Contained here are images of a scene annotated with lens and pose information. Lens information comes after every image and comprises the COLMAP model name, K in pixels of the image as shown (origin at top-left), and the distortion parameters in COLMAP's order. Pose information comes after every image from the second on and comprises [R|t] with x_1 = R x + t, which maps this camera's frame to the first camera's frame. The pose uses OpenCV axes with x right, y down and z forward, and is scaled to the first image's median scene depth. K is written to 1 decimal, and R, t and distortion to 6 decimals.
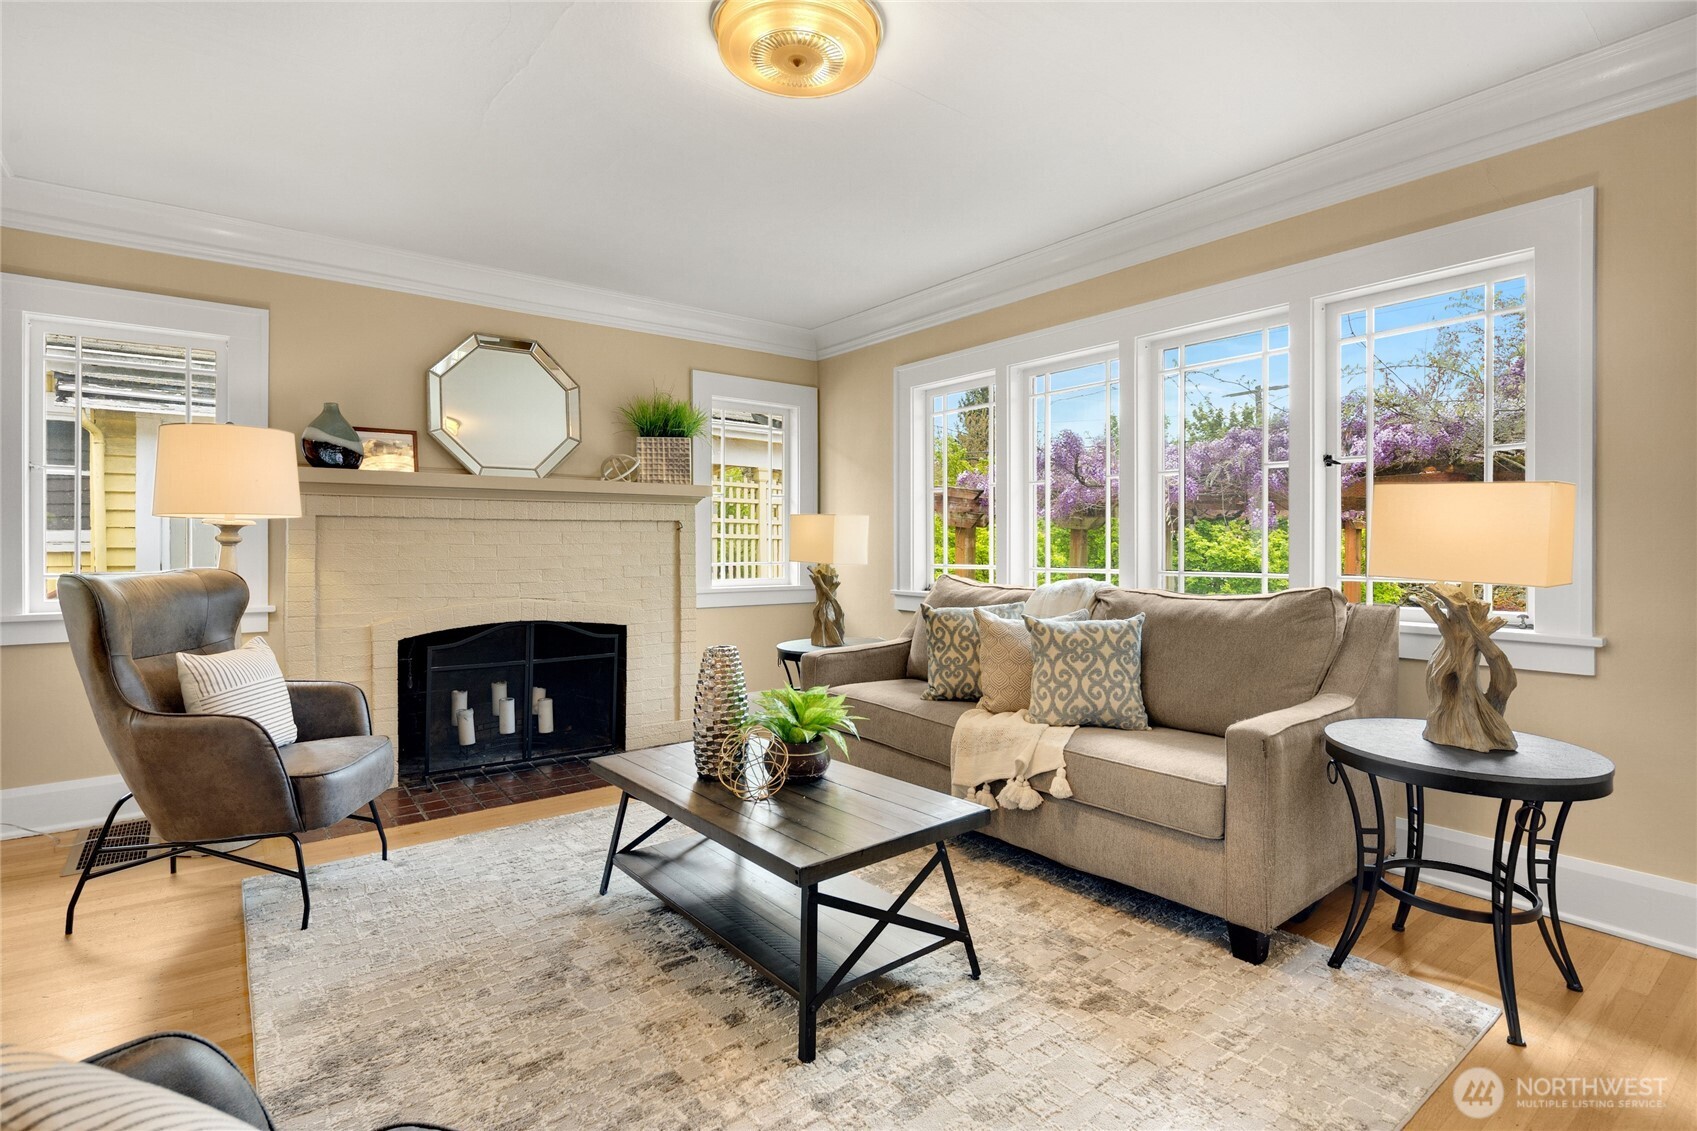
lens RADIAL K [[822.1, 0, 846.2], [0, 822.1, 558.4], [0, 0, 1]] dist [0.003942, -0.004580]
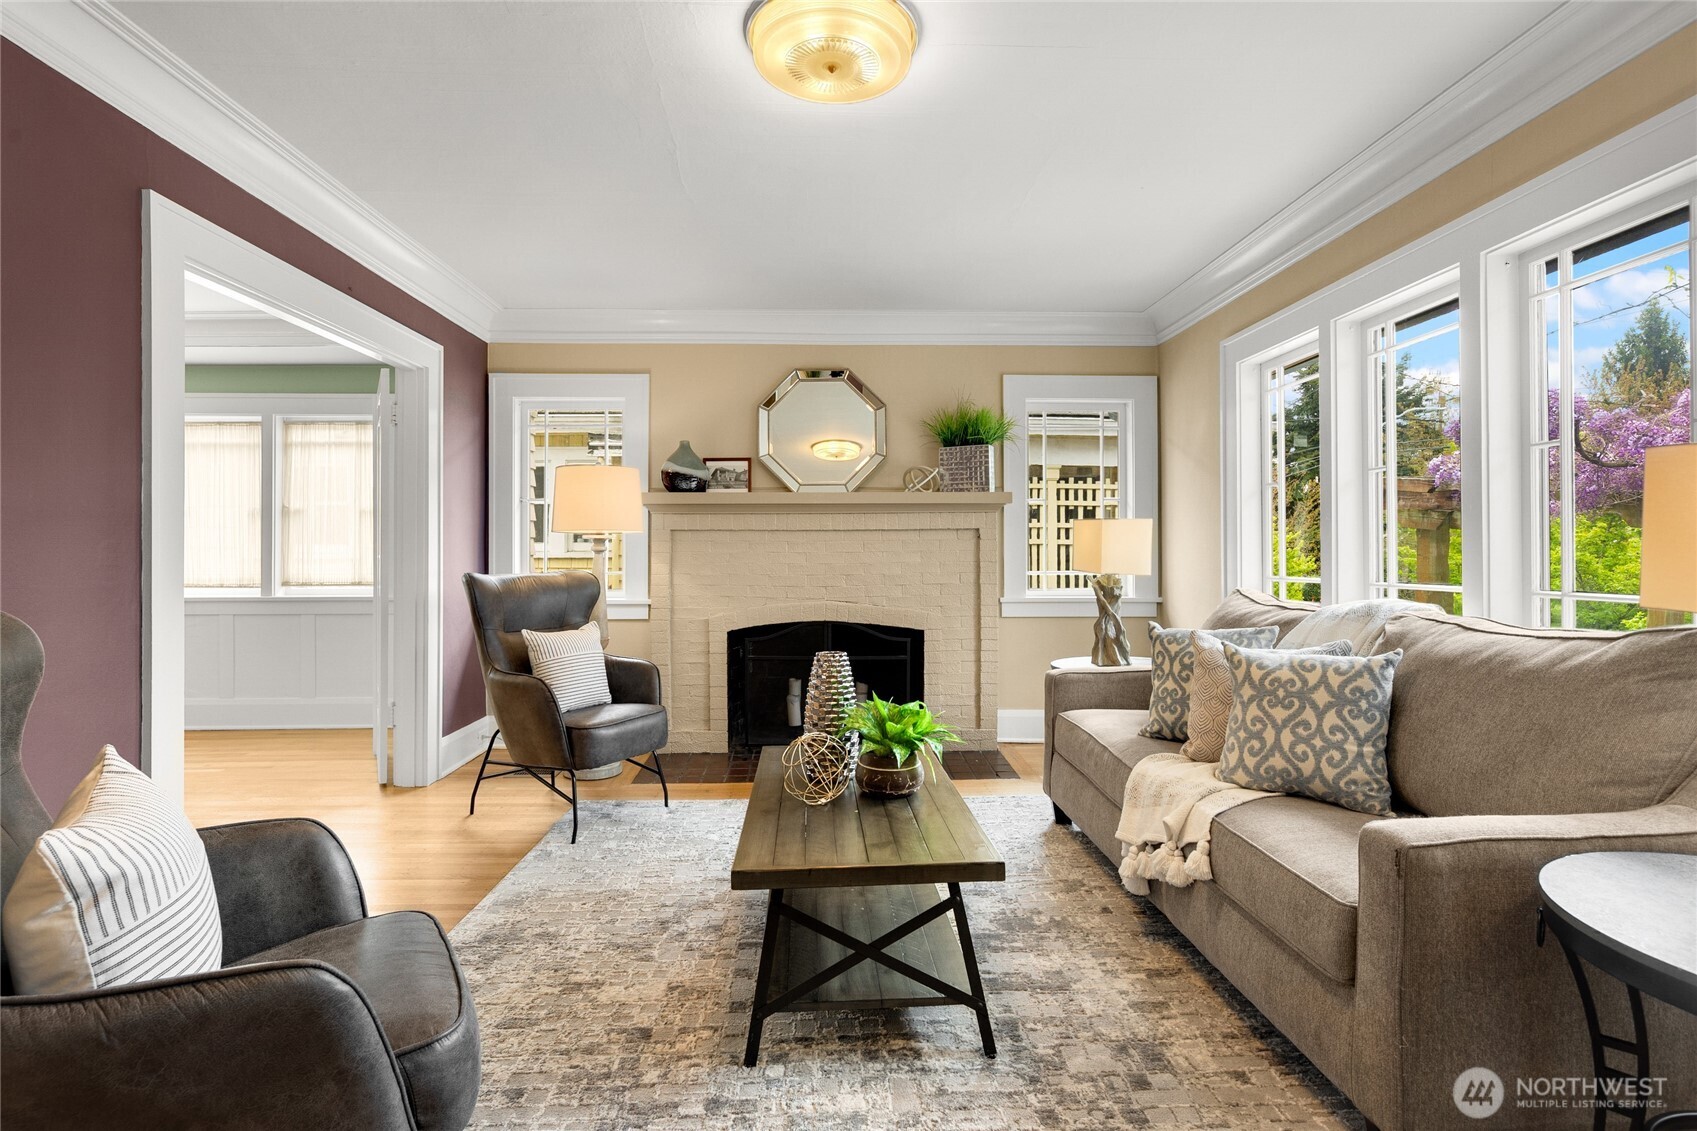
lens RADIAL K [[822.1, 0, 844.1], [0, 822.1, 558.7], [0, 0, 1]] dist [0.003942, -0.004580]
pose [[0.809094, 0.003590, -0.587669, 0.393018], [-0.008643, 0.999946, -0.005791, -0.003105], [0.587616, 0.009764, 0.809081, 0.151752]]
